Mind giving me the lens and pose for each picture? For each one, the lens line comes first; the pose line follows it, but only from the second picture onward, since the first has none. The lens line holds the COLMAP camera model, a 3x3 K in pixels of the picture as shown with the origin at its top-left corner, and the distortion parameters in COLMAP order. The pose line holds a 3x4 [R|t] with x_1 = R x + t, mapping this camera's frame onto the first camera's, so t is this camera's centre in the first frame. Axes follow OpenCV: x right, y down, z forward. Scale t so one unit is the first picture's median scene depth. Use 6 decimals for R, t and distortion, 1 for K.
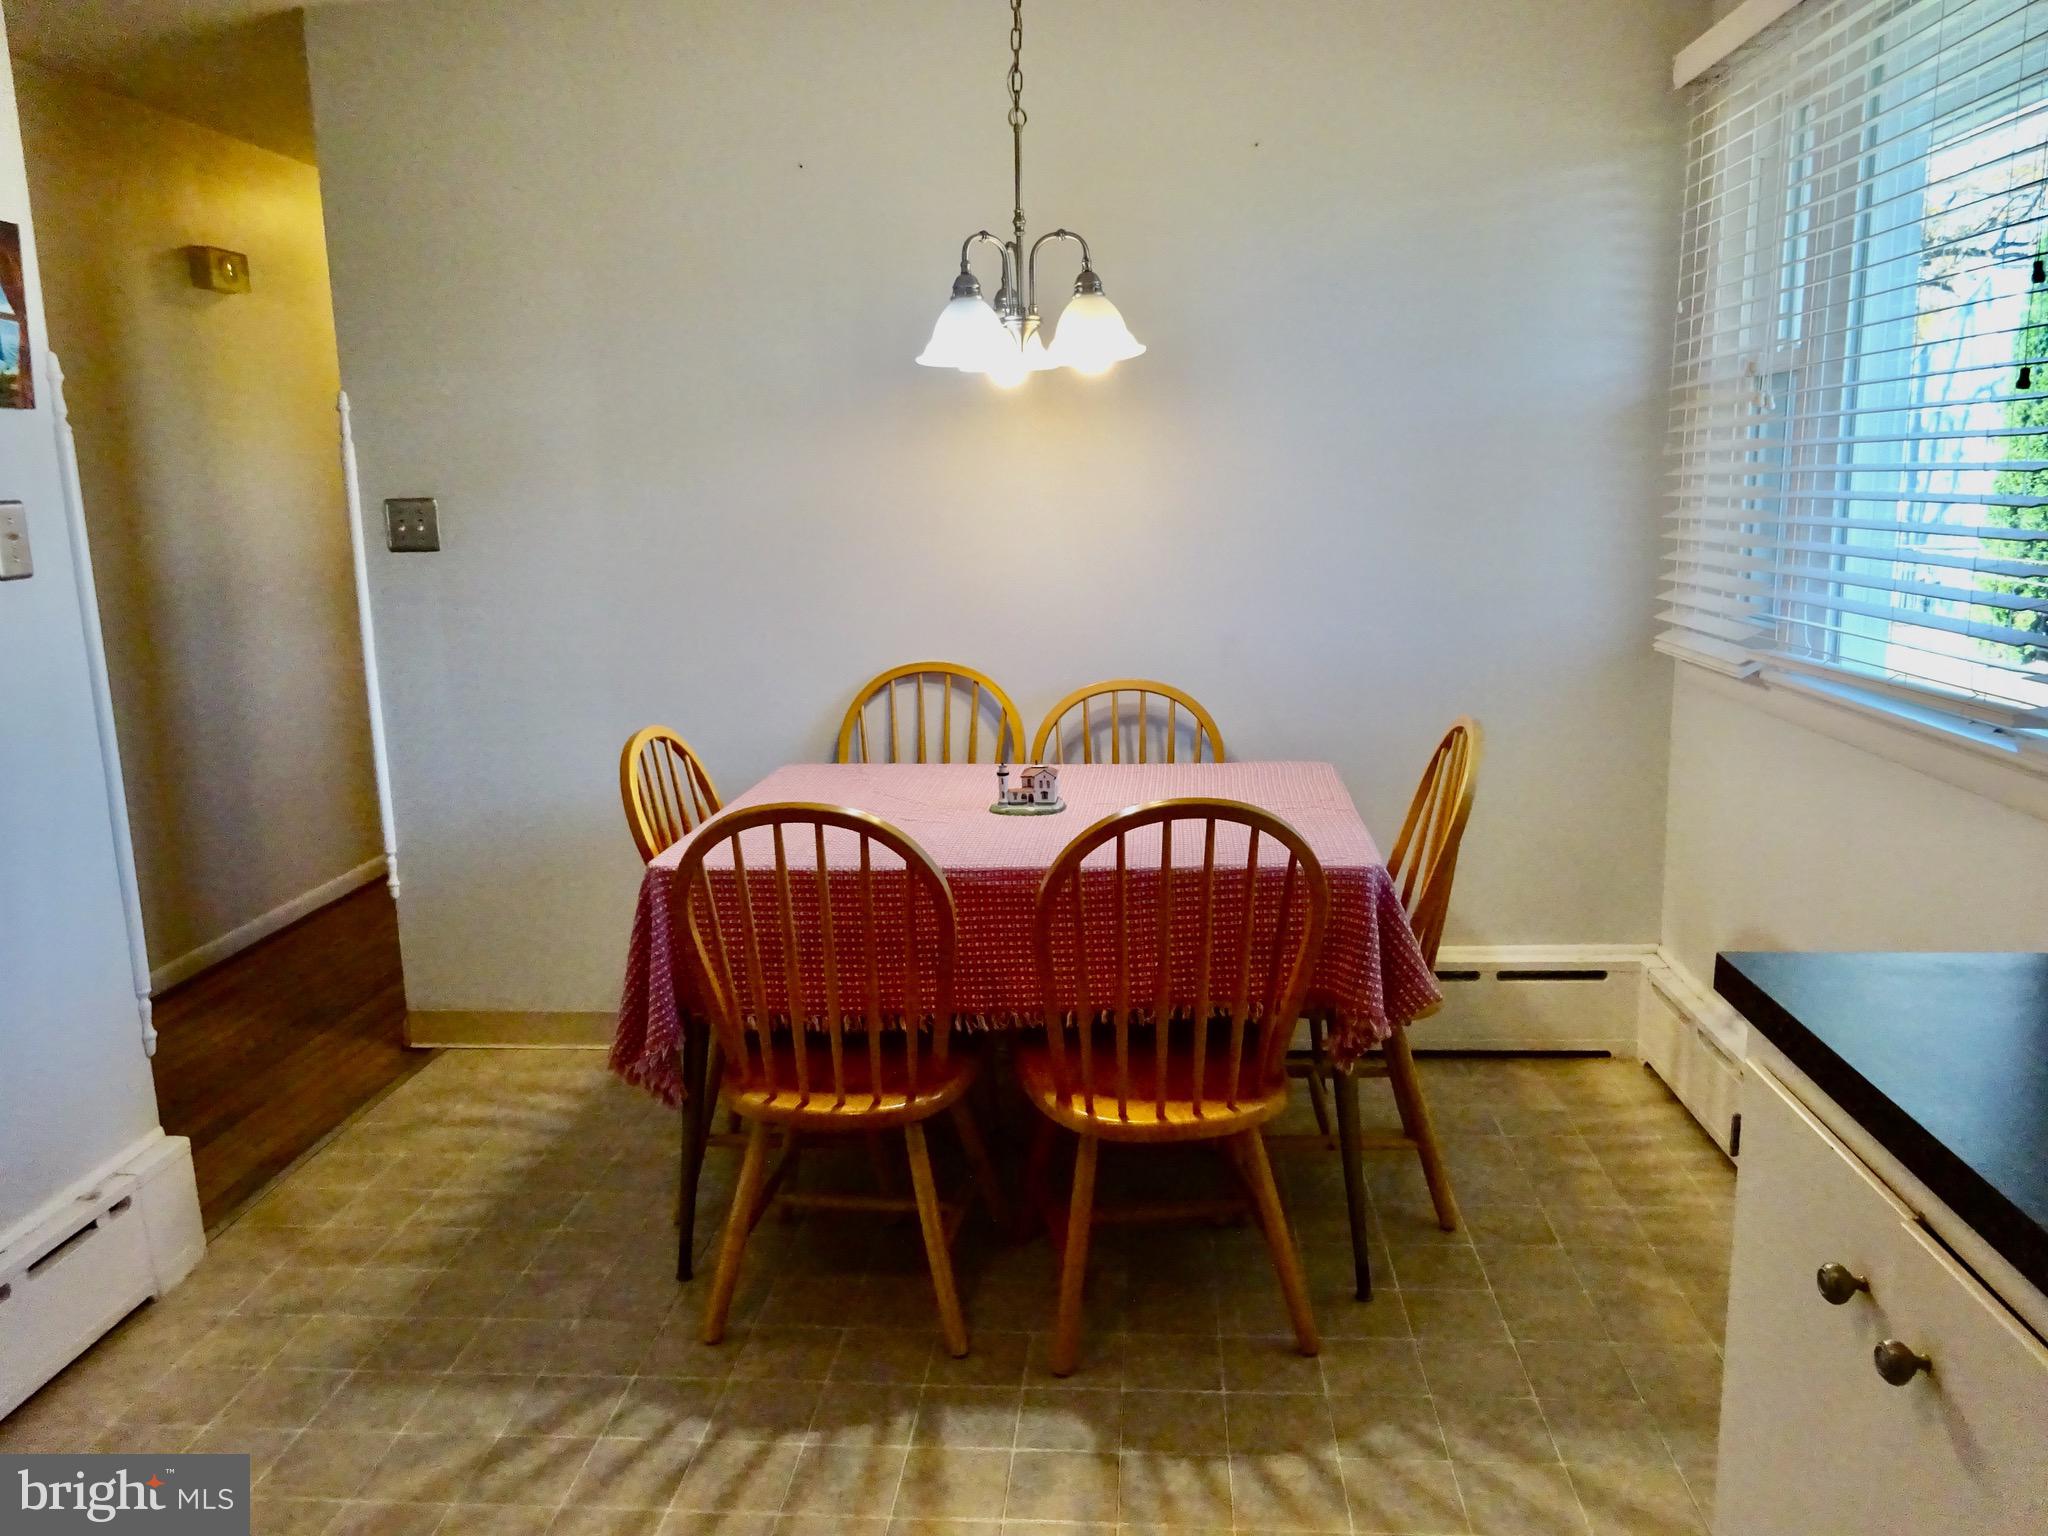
lens RADIAL K [[1513.0, 0, 1016.2], [0, 1513.0, 774.1], [0, 0, 1]] dist [-0.003536, 0.007503]
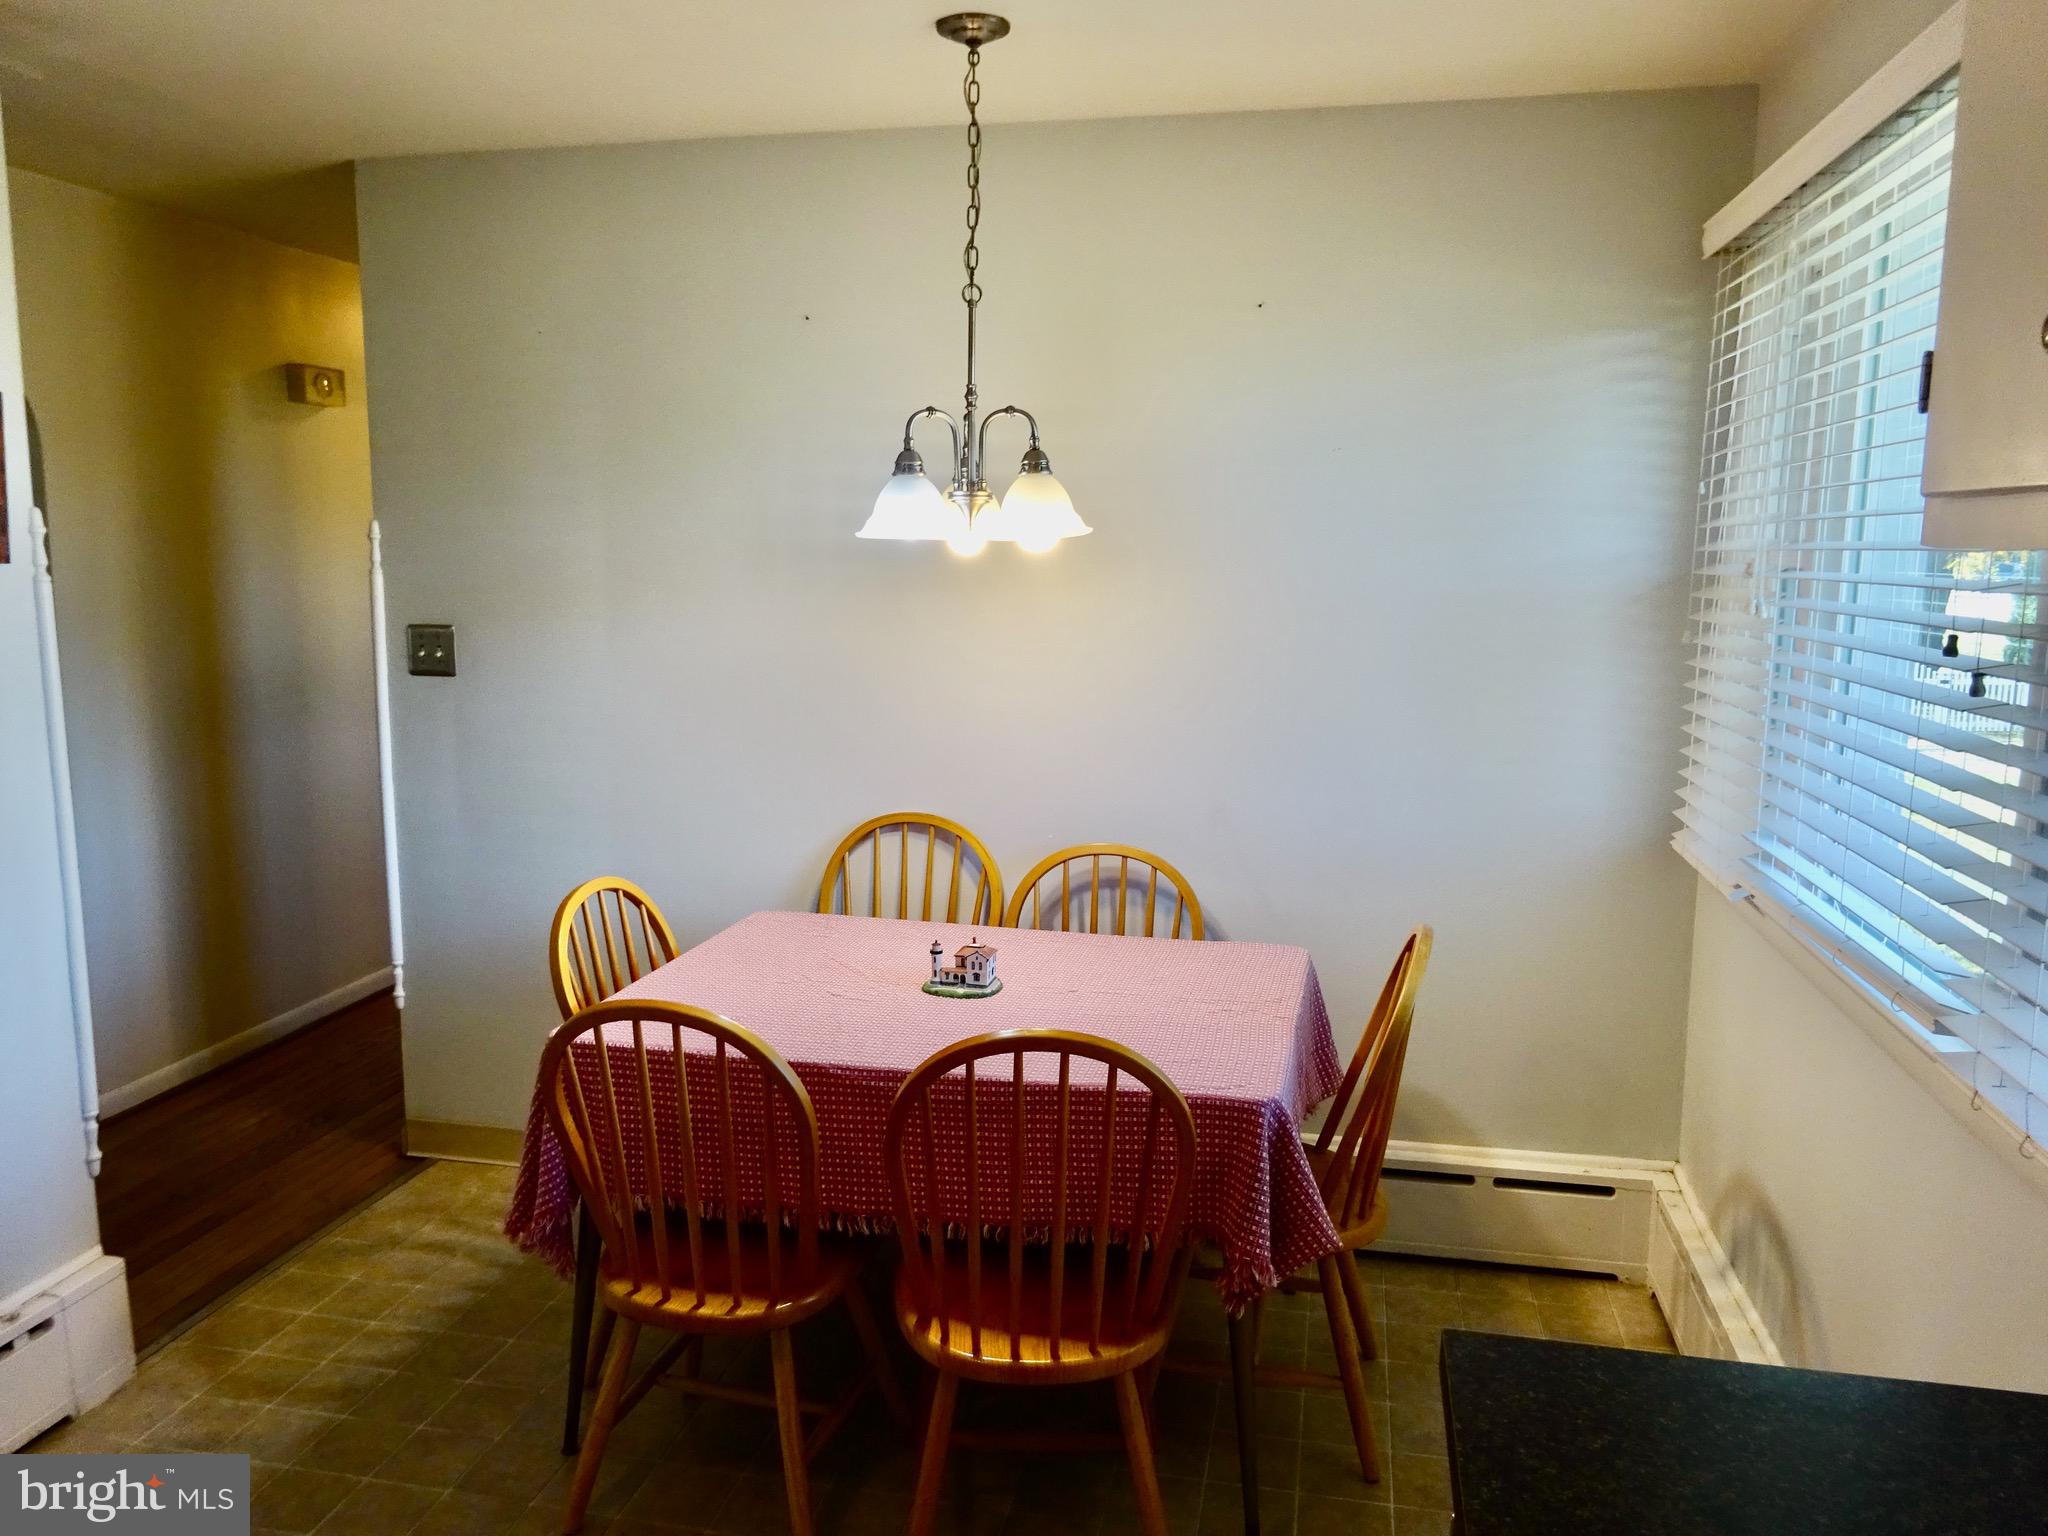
lens RADIAL K [[1513.0, 0, 1016.2], [0, 1513.0, 774.1], [0, 0, 1]] dist [-0.003536, 0.007503]
pose [[0.991496, 0.052003, -0.119293, 0.153332], [-0.056825, 0.997684, -0.037387, -0.081133], [0.117072, 0.043848, 0.992155, 0.036644]]
